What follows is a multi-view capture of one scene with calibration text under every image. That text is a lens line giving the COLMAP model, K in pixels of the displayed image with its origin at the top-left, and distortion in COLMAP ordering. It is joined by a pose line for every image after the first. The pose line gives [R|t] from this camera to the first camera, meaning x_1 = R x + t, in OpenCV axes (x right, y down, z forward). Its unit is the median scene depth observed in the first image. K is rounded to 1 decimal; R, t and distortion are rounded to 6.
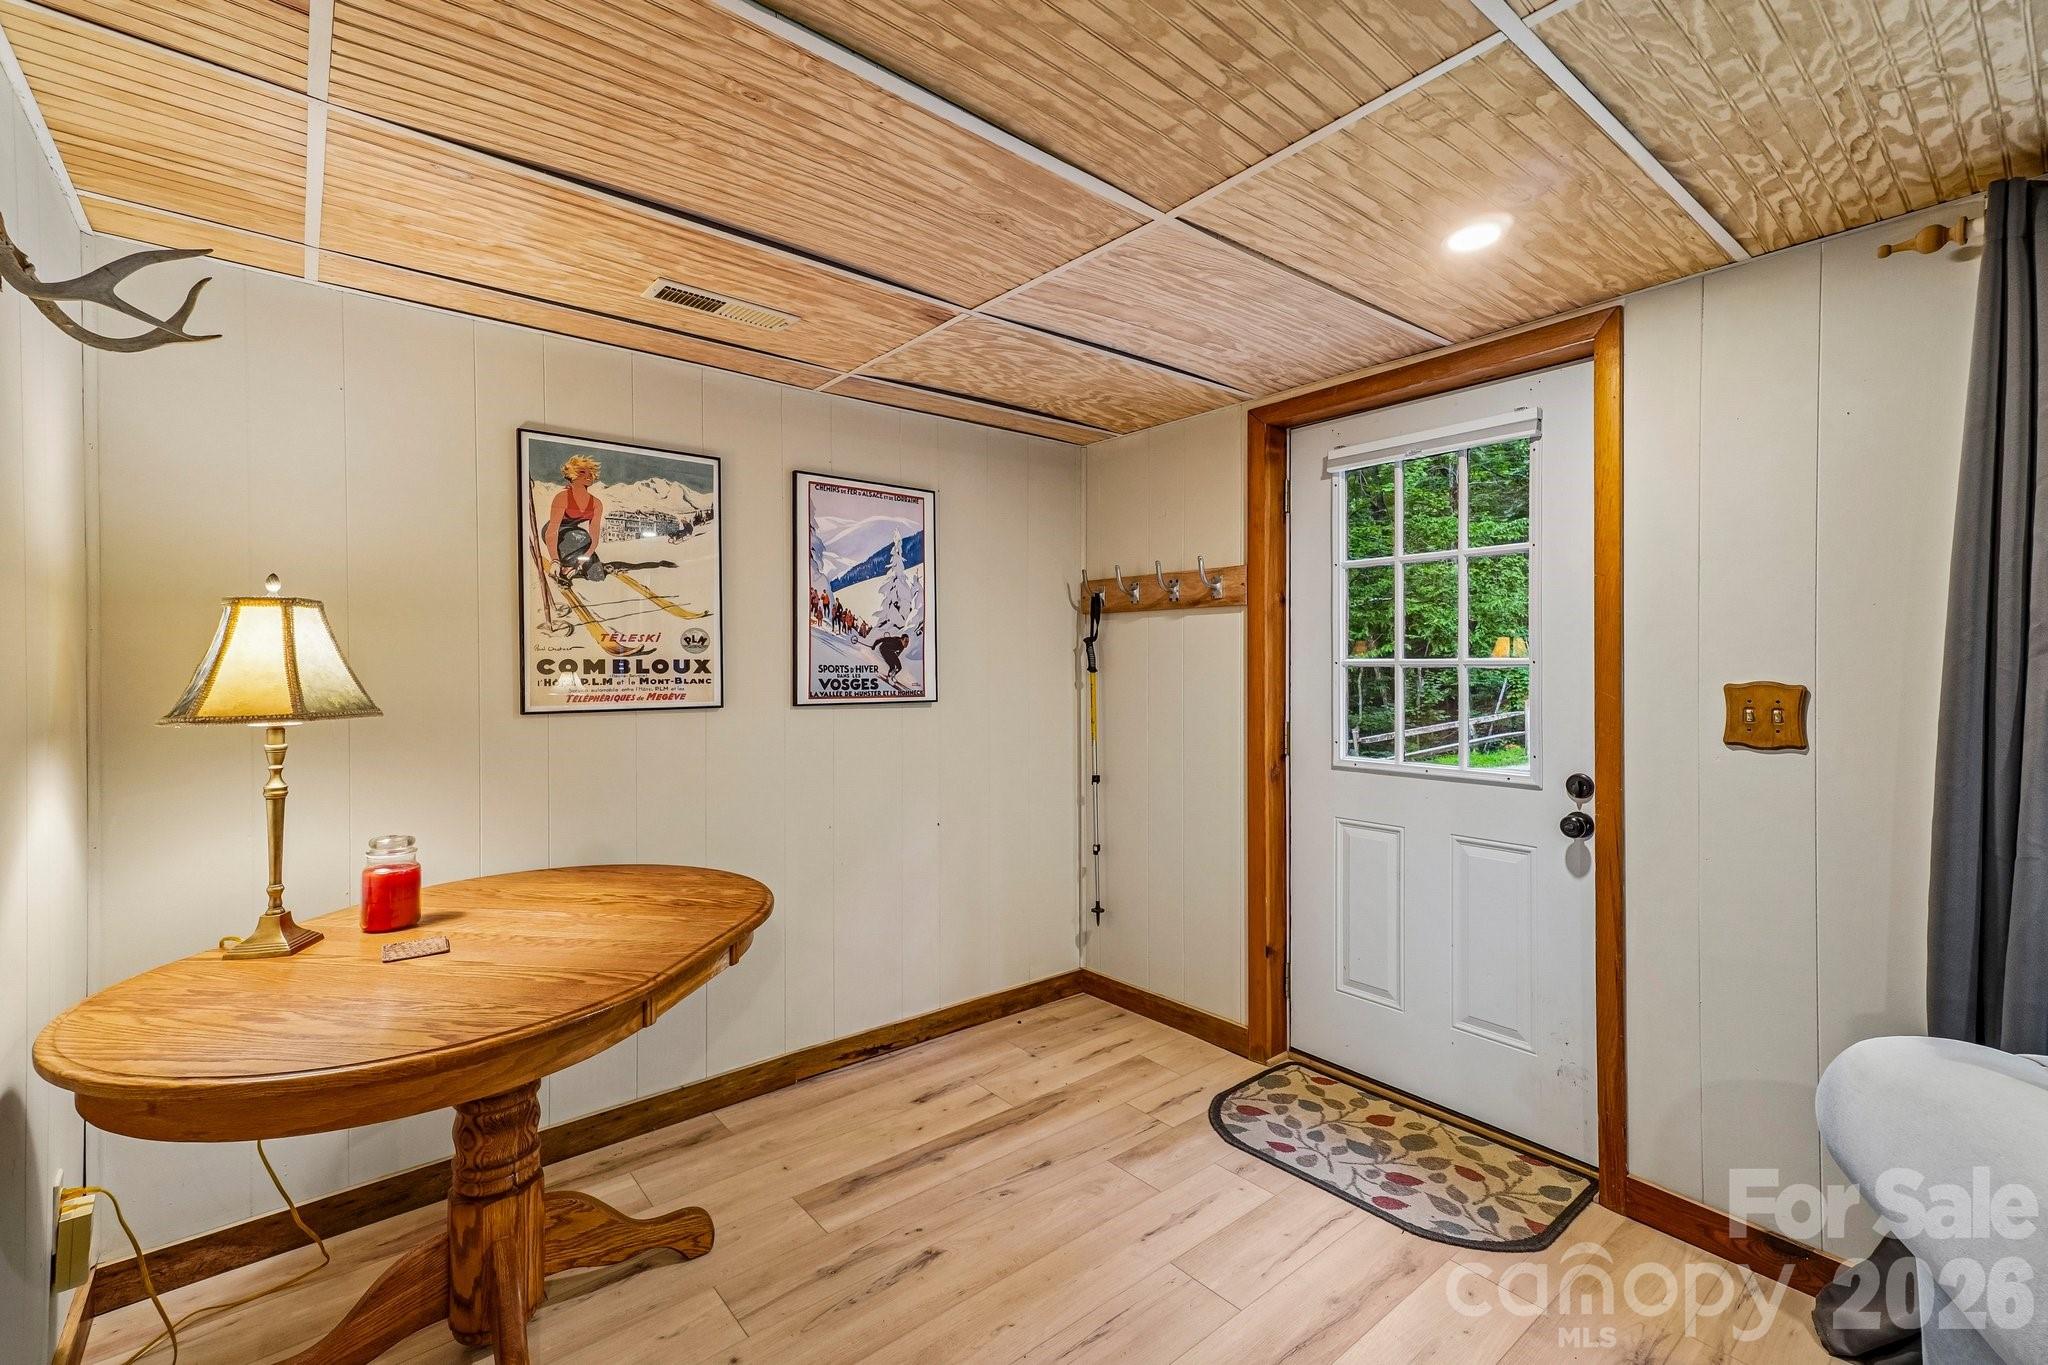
lens RADIAL K [[896.8, 0, 1018.0], [0, 896.8, 668.1], [0, 0, 1]] dist [0.018165, 0.000133]
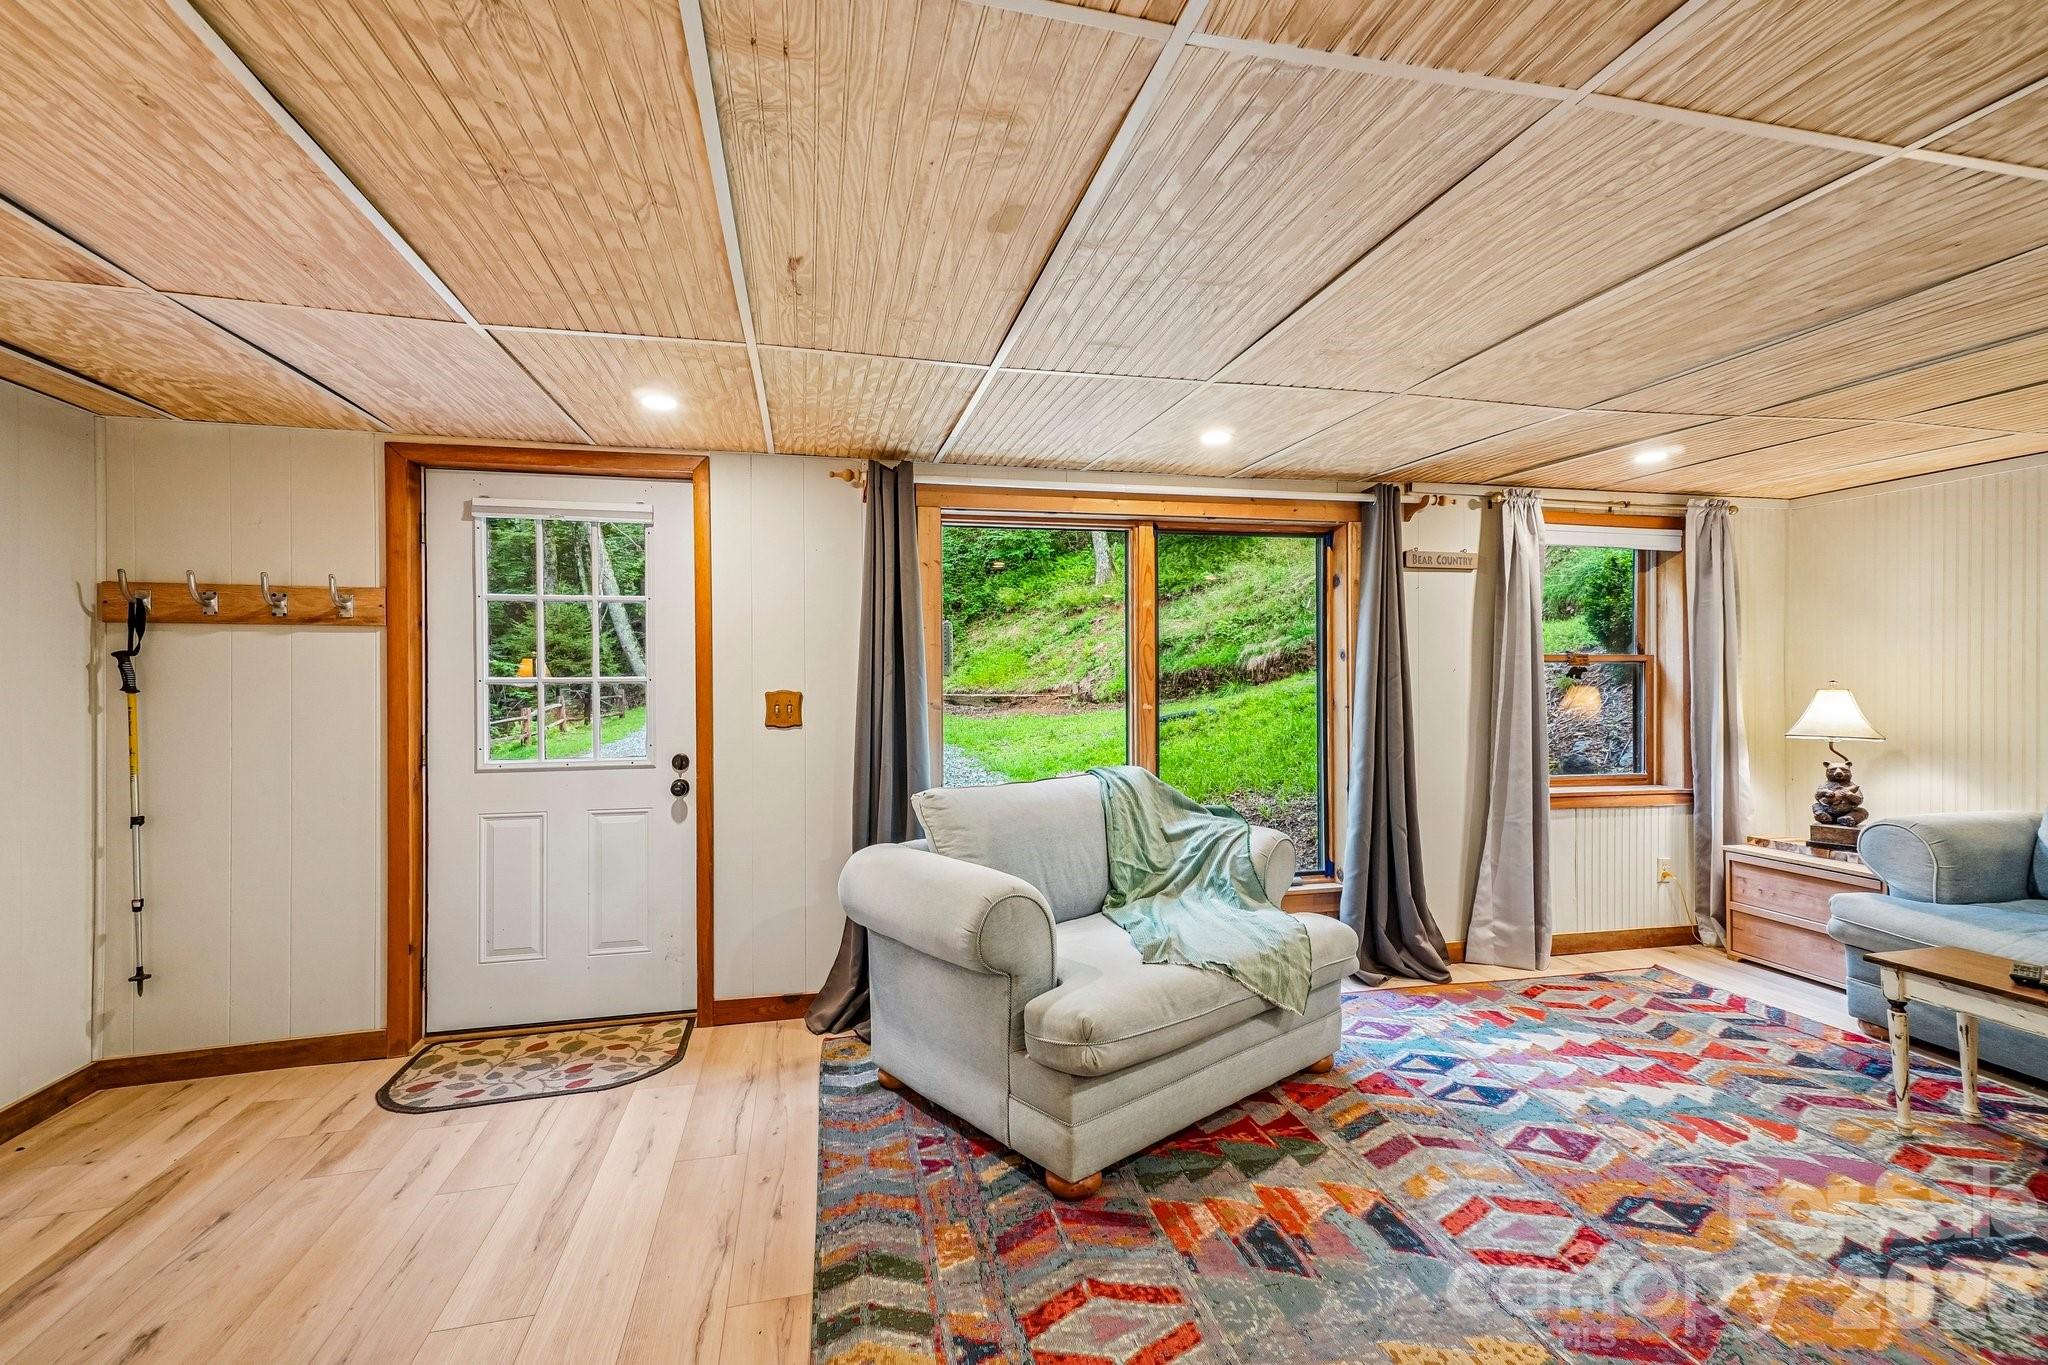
lens RADIAL K [[896.8, 0, 1018.0], [0, 896.8, 668.1], [0, 0, 1]] dist [0.018165, 0.000133]
pose [[0.442745, 0.010612, 0.896585, -0.425642], [0.008527, 0.999835, -0.016046, 0.002825], [-0.896607, 0.014750, 0.442581, -0.154392]]
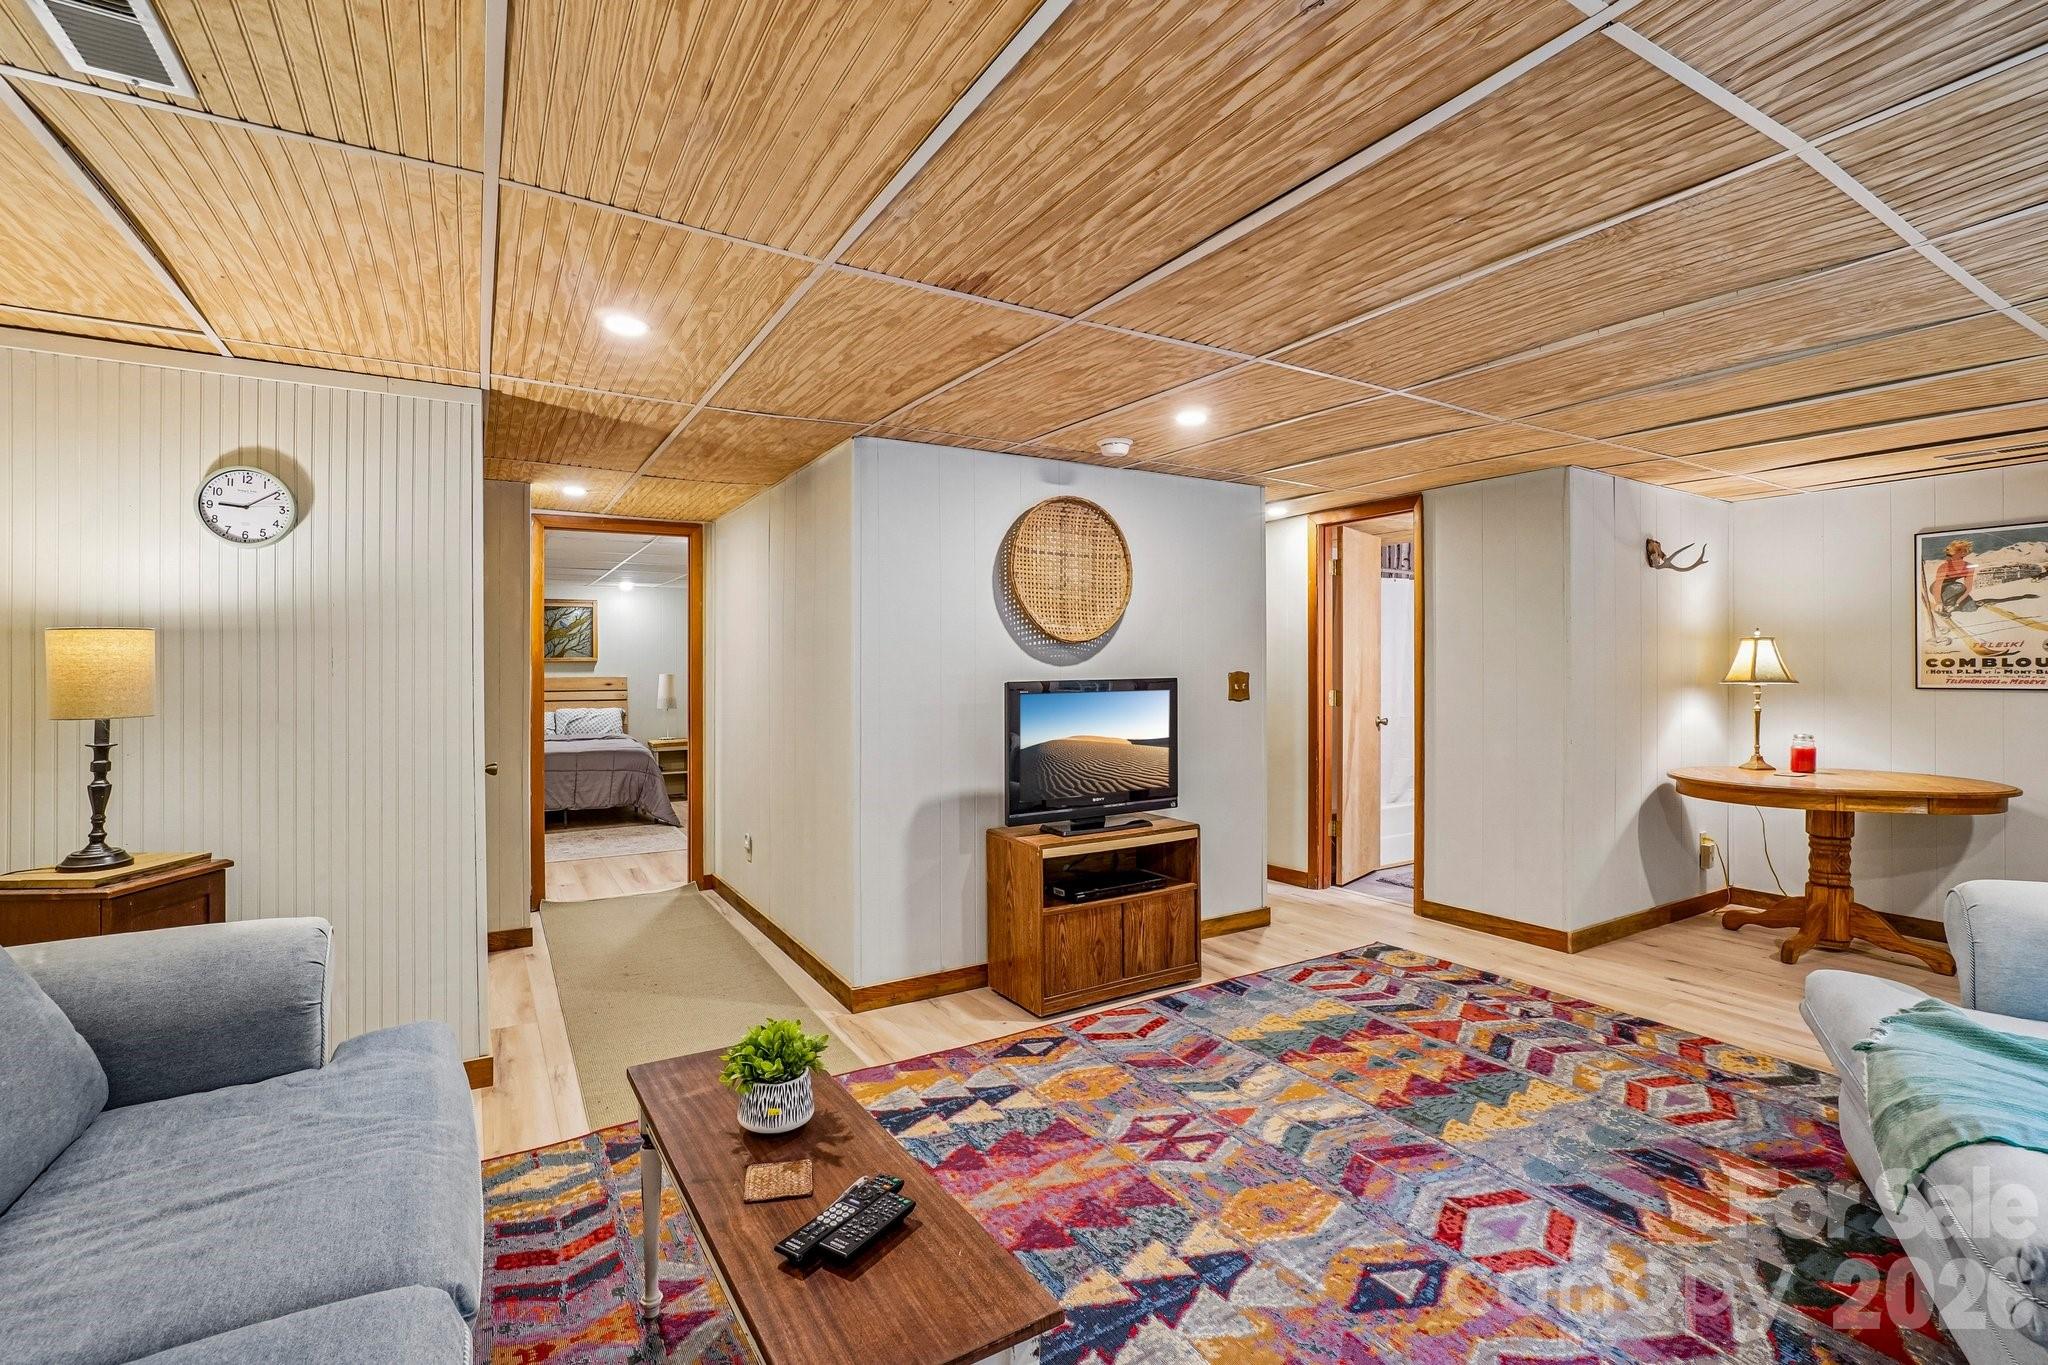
lens RADIAL K [[920.5, 0, 1026.4], [0, 920.5, 687.3], [0, 0, 1]] dist [-0.064558, 0.022987]
pose [[-0.136912, 0.024104, -0.990290, 1.378966], [0.000107, 0.999704, 0.024319, 0.004097], [0.990583, 0.003224, -0.136874, -0.513387]]
